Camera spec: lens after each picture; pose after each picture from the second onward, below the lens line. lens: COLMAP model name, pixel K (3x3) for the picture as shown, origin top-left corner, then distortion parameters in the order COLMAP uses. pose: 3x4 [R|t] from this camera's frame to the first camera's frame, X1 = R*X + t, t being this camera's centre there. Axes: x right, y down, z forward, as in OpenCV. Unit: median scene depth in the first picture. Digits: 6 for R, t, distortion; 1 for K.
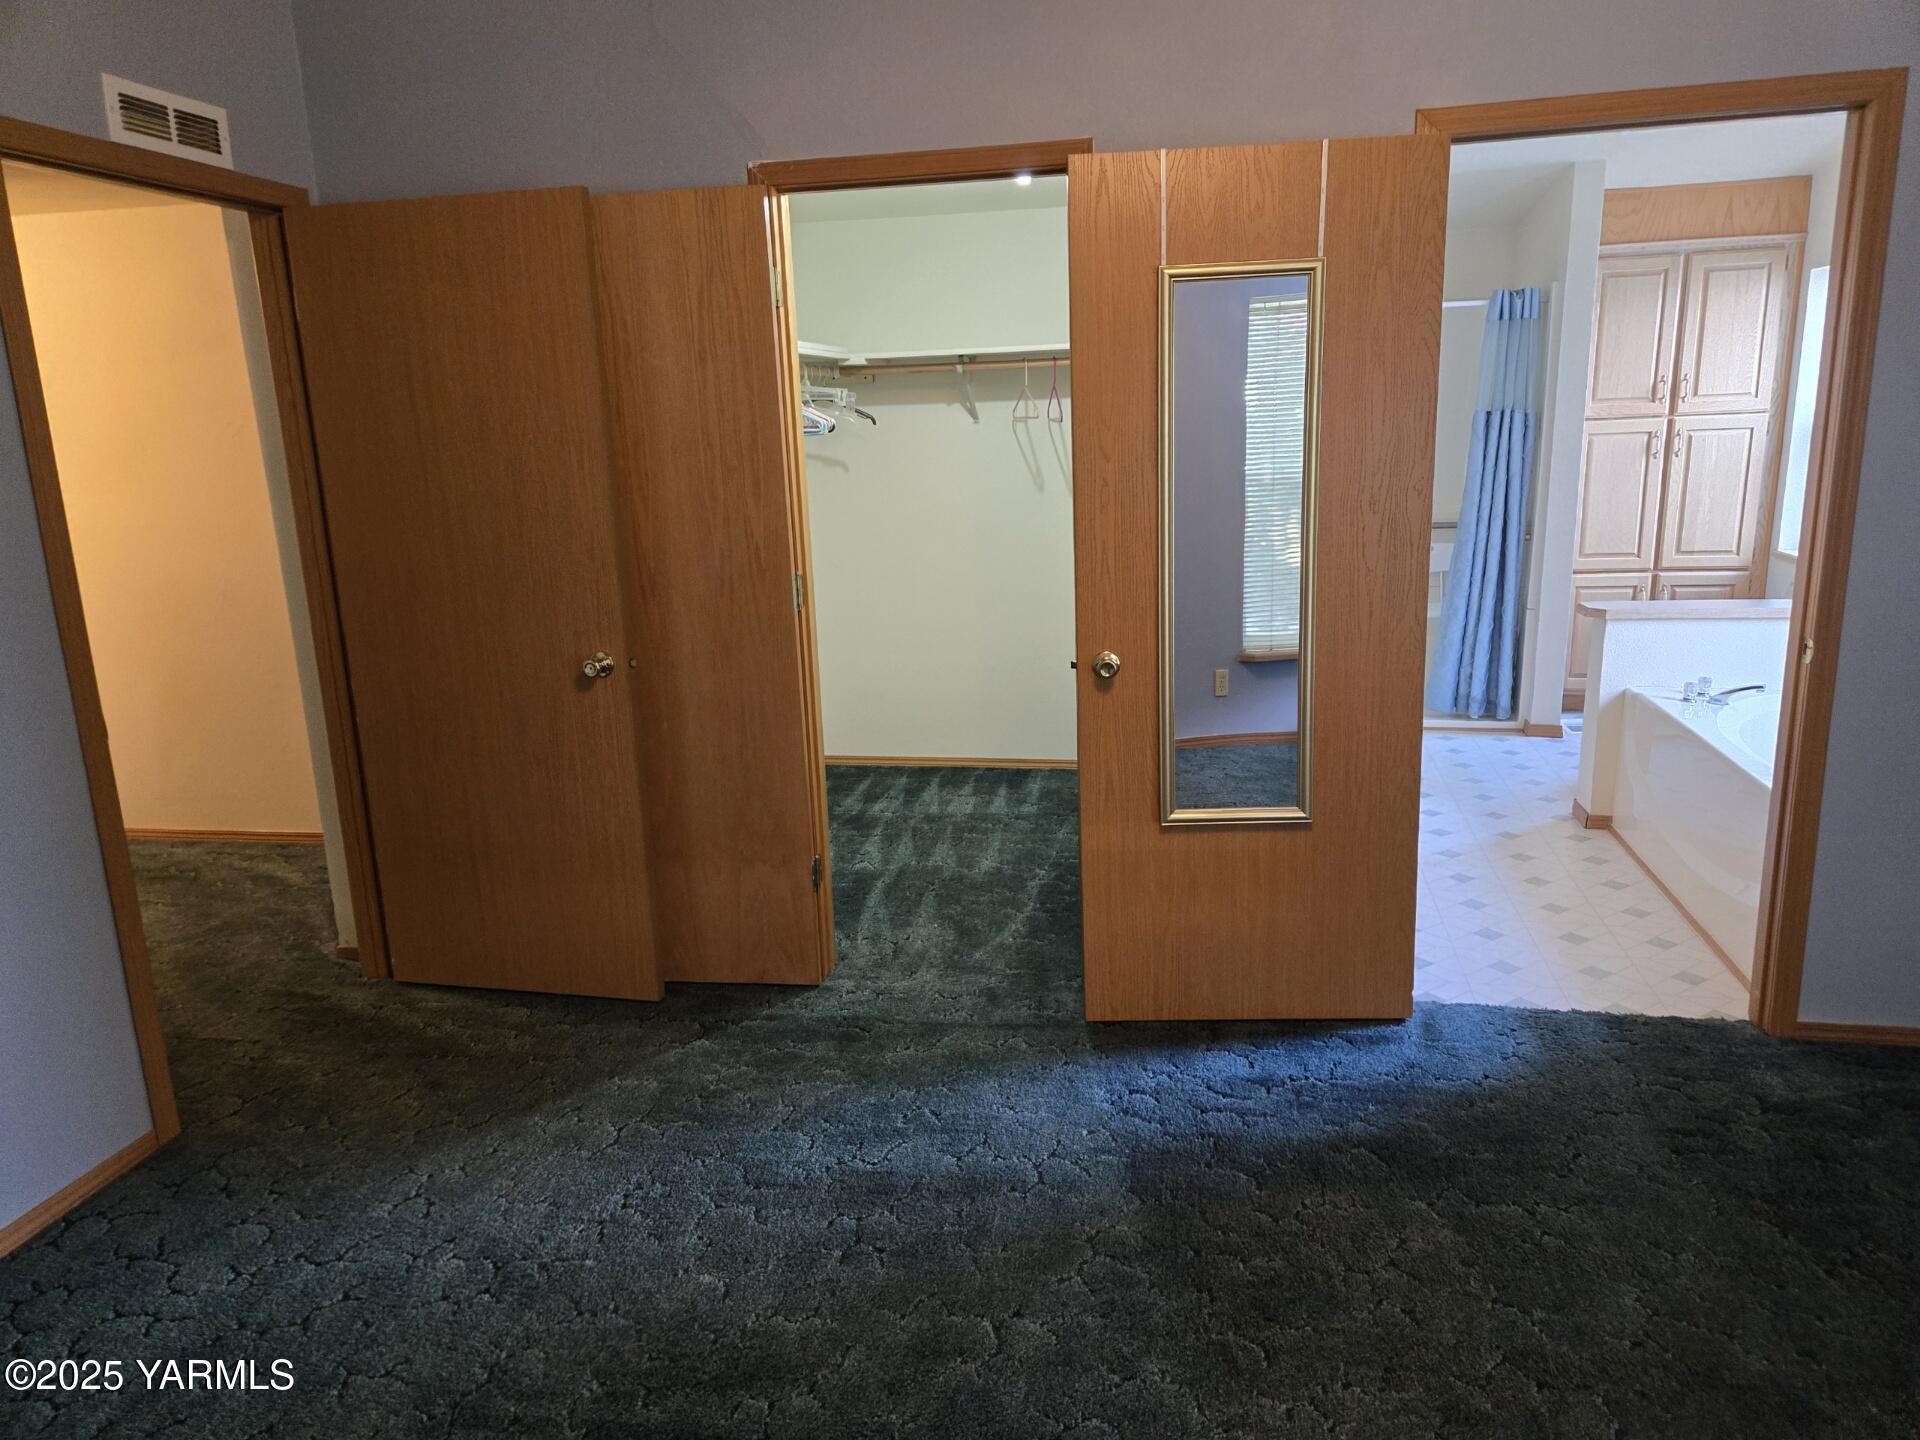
lens RADIAL K [[1340.3, 0, 969.9], [0, 1340.3, 726.3], [0, 0, 1]] dist [0.052656, -0.000942]
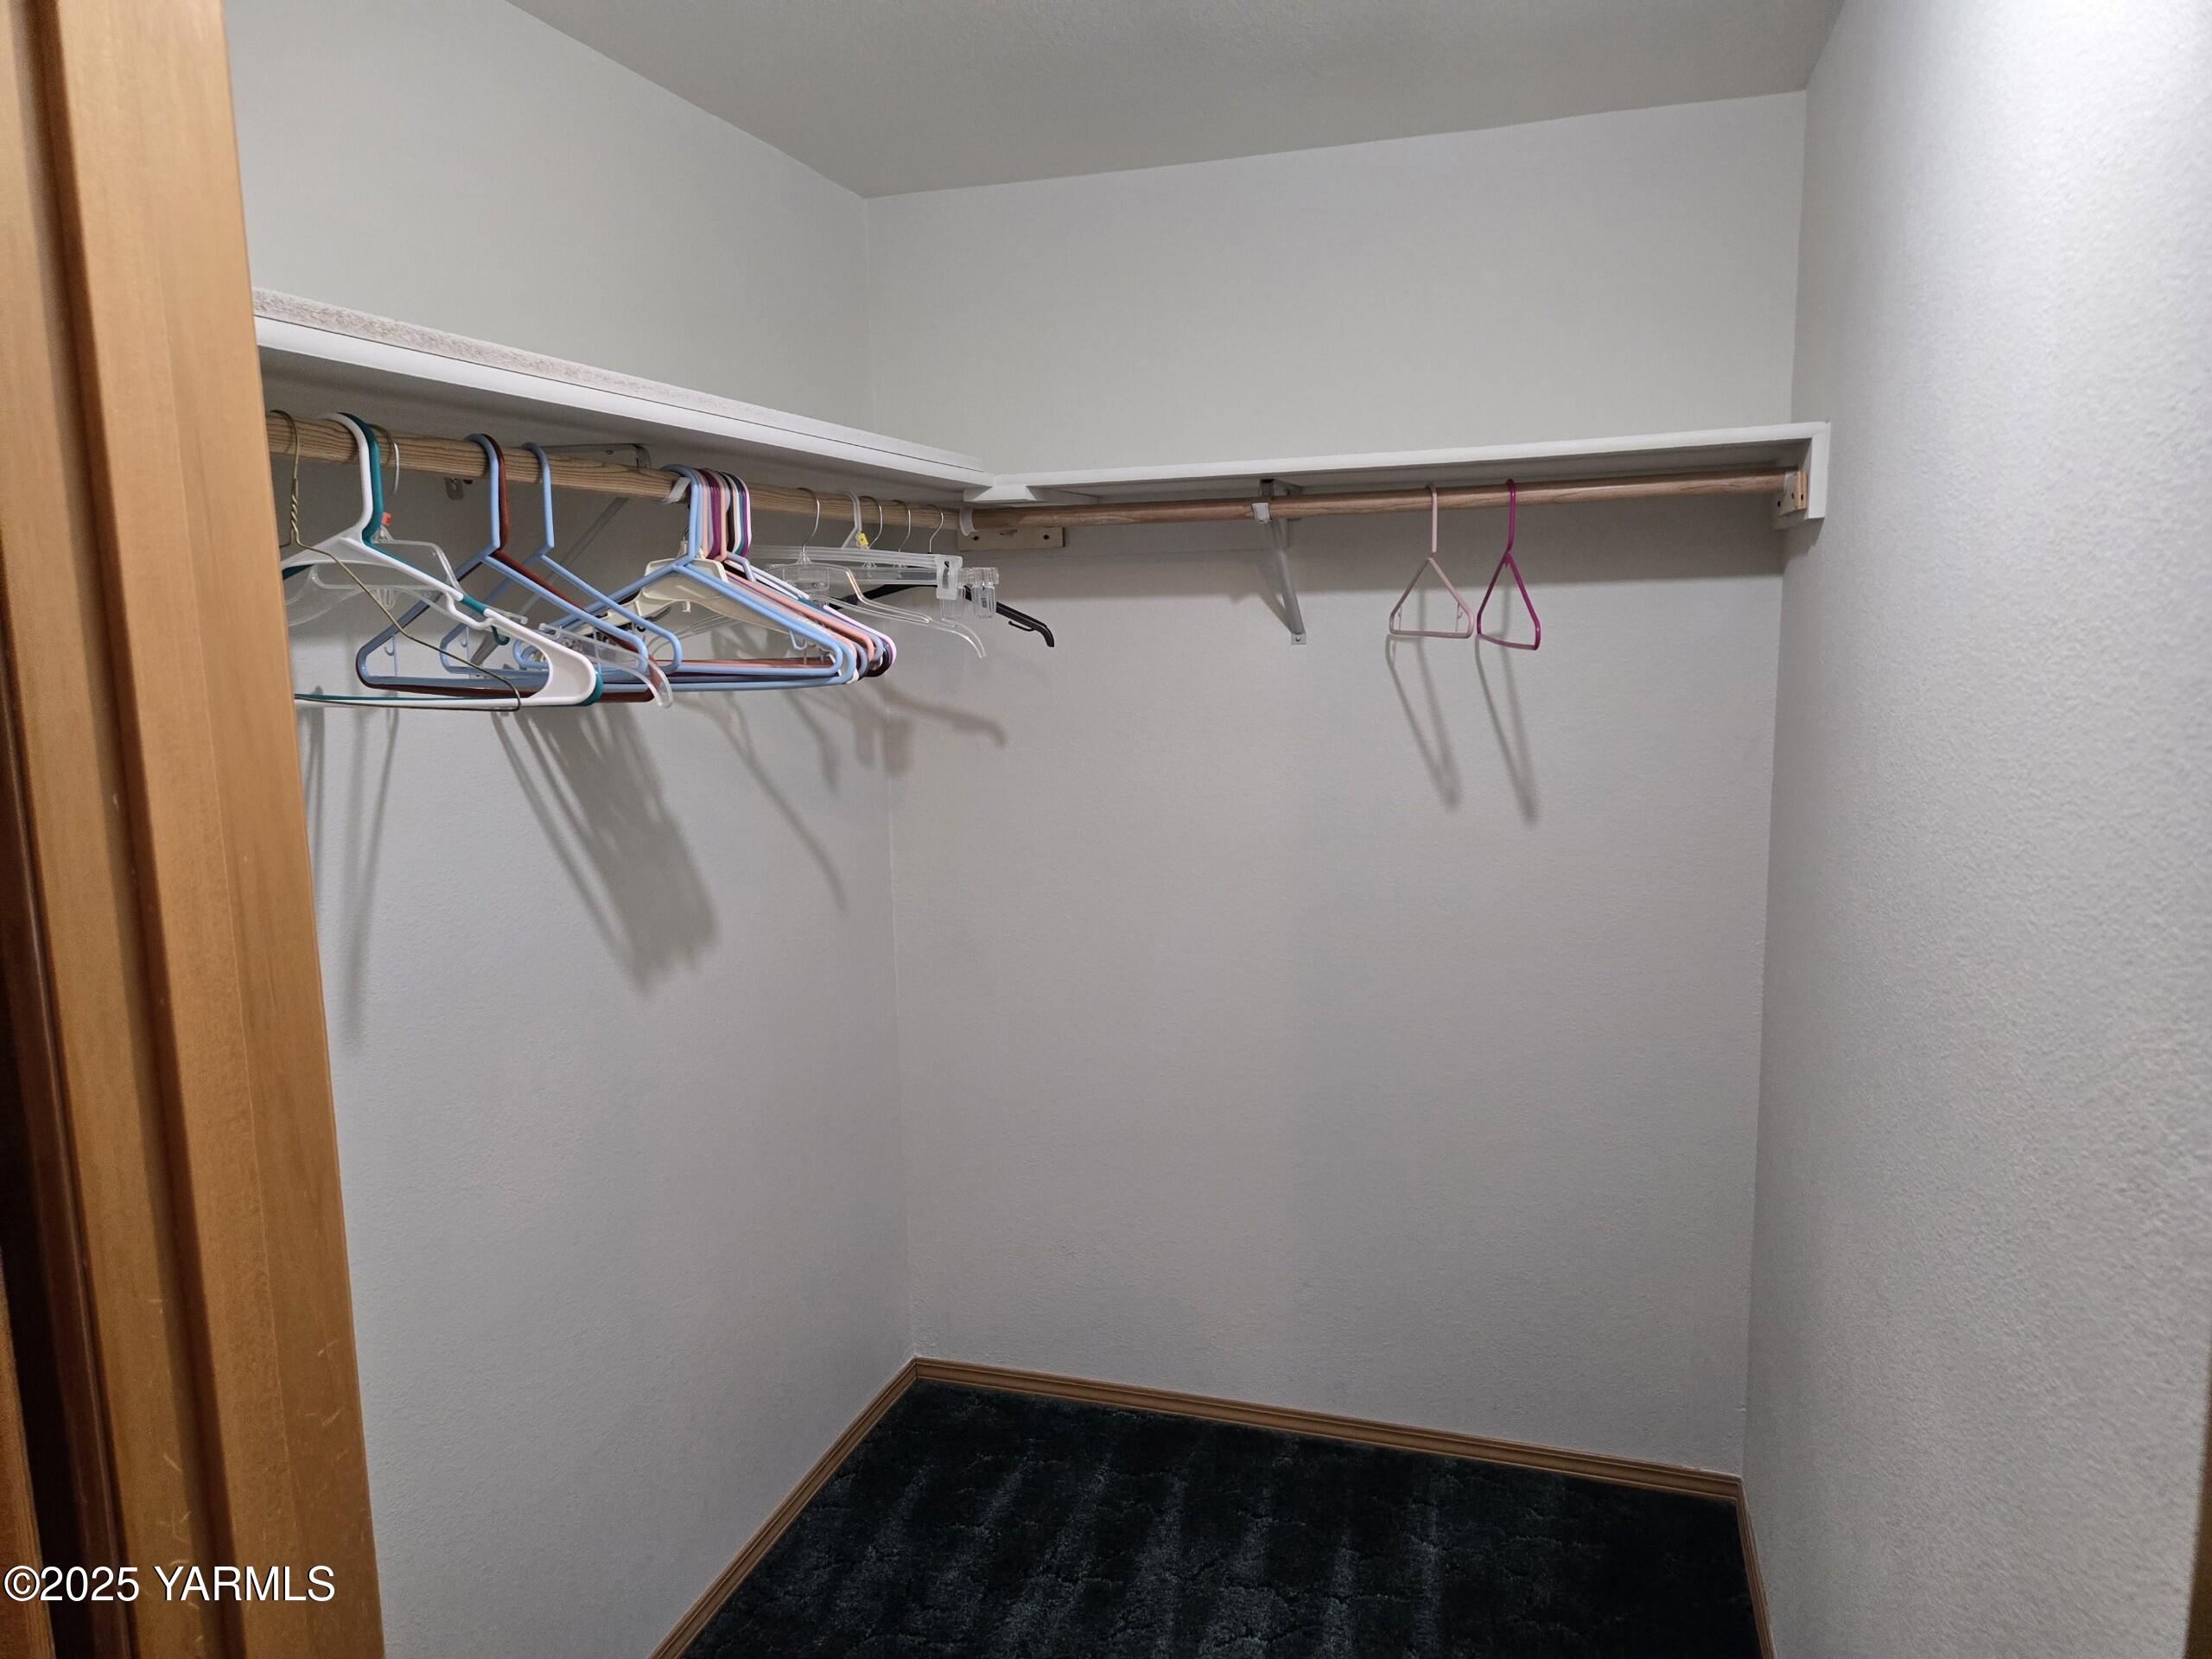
lens RADIAL K [[1486.3, 0, 1105.2], [0, 1486.3, 833.5], [0, 0, 1]] dist [0.082948, -0.072260]
pose [[0.993161, 0.028770, -0.113156, -0.001064], [-0.037164, 0.996655, -0.072787, -0.132544], [0.110683, 0.076494, 0.990908, 0.546913]]
